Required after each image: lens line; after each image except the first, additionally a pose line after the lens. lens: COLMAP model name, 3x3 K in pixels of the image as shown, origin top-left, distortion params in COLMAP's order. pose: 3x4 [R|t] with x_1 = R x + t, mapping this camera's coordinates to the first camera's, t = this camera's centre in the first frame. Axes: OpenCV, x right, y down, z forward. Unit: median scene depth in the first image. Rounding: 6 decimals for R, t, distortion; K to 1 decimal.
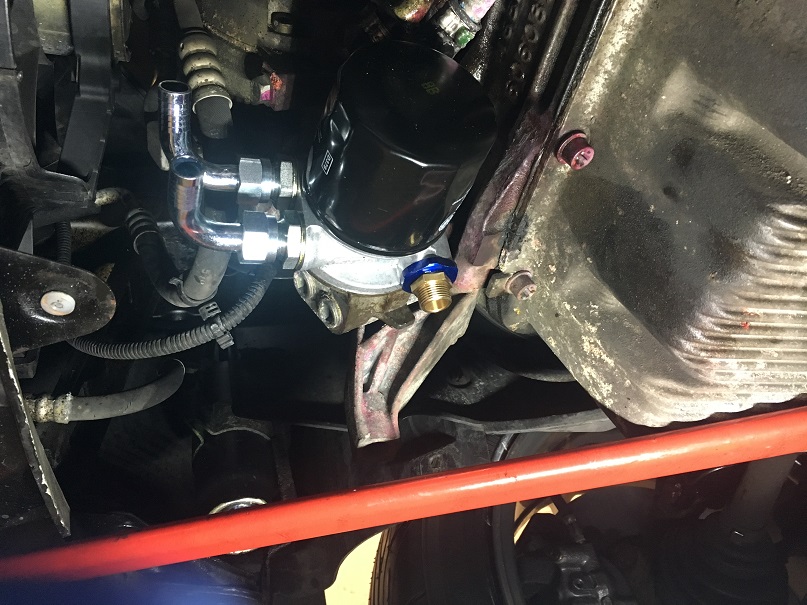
lens RADIAL K [[697.5, 0, 403.5], [0, 697.5, 302.5], [0, 0, 1]] dist [0.105076, -0.159101]
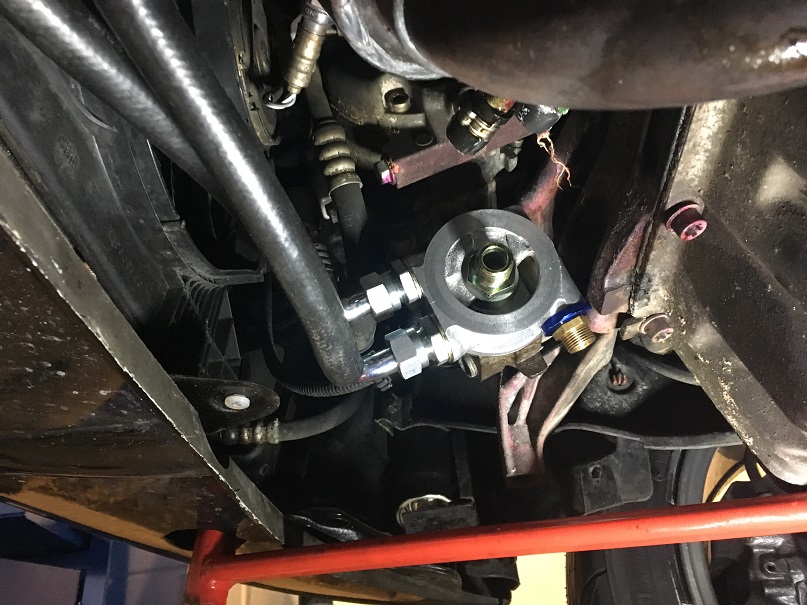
lens RADIAL K [[697.5, 0, 403.5], [0, 697.5, 302.5], [0, 0, 1]] dist [0.105076, -0.159101]
pose [[0.941722, -0.058974, -0.331183, 0.172008], [0.114323, 0.982022, 0.150207, -0.261330], [0.316371, -0.179315, 0.931534, -0.030766]]
